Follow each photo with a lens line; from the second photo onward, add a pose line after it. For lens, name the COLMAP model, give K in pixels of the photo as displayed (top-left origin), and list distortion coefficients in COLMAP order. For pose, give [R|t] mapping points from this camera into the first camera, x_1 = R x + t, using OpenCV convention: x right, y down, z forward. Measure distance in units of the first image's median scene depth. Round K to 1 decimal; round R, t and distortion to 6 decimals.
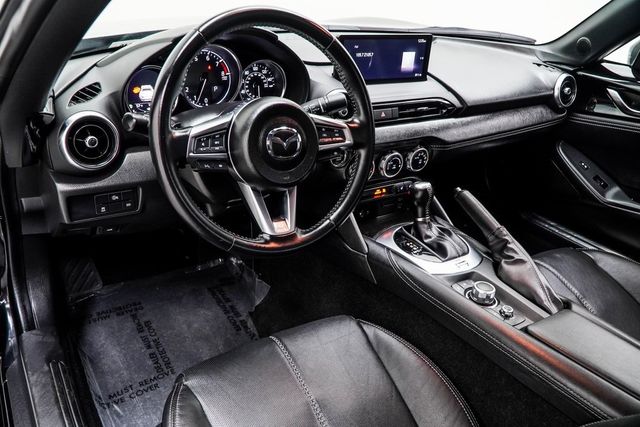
lens RADIAL K [[513.9, 0, 310.3], [0, 513.9, 219.2], [0, 0, 1]] dist [-0.008269, -0.002456]
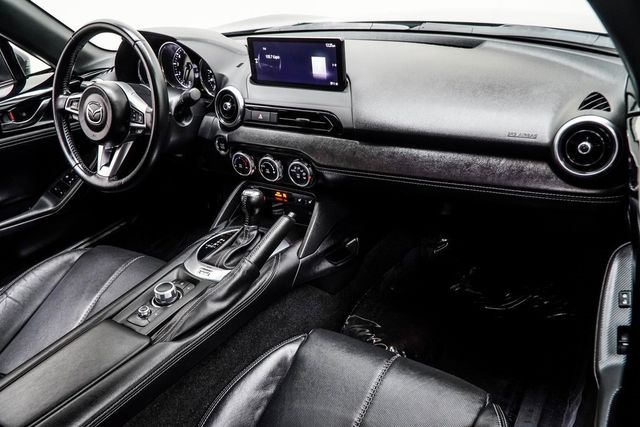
lens RADIAL K [[513.9, 0, 320.9], [0, 513.9, 209.0], [0, 0, 1]] dist [-0.008269, -0.002456]
pose [[0.409903, 0.319705, -0.854265, 1.127828], [-0.295426, 0.932610, 0.207271, -0.282563], [0.862962, 0.167411, 0.476729, 0.657204]]
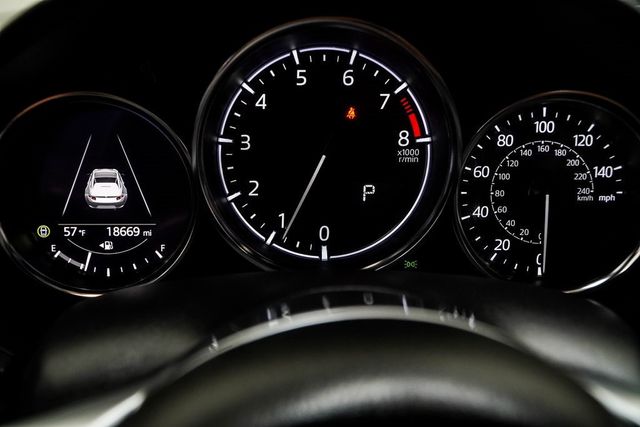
lens RADIAL K [[743.1, 0, 320.4], [0, 743.1, 213.3], [0, 0, 1]] dist [0.000322, 0.000000]
pose [[0.848966, 0.098517, -0.519183, -0.007777], [-0.189598, 0.973842, -0.125240, -0.180364], [0.493263, 0.204760, 0.845437, 0.629753]]
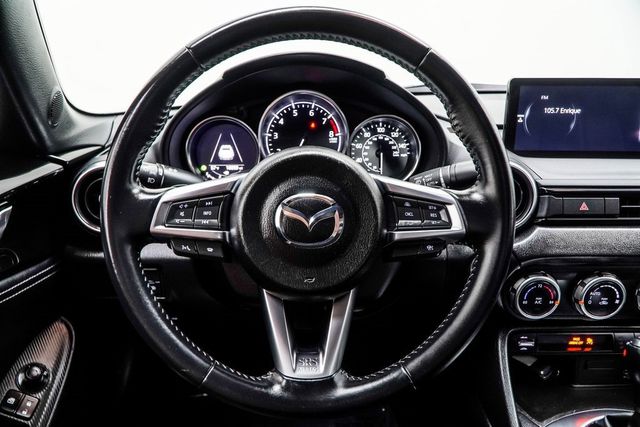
lens RADIAL K [[513.9, 0, 314.4], [0, 513.9, 211.3], [0, 0, 1]] dist [-0.008269, -0.002456]
pose [[0.849129, 0.077272, -0.522502, 0.187633], [-0.185791, 0.969717, -0.158523, -0.052911], [0.494430, 0.231683, 0.837772, 0.375362]]
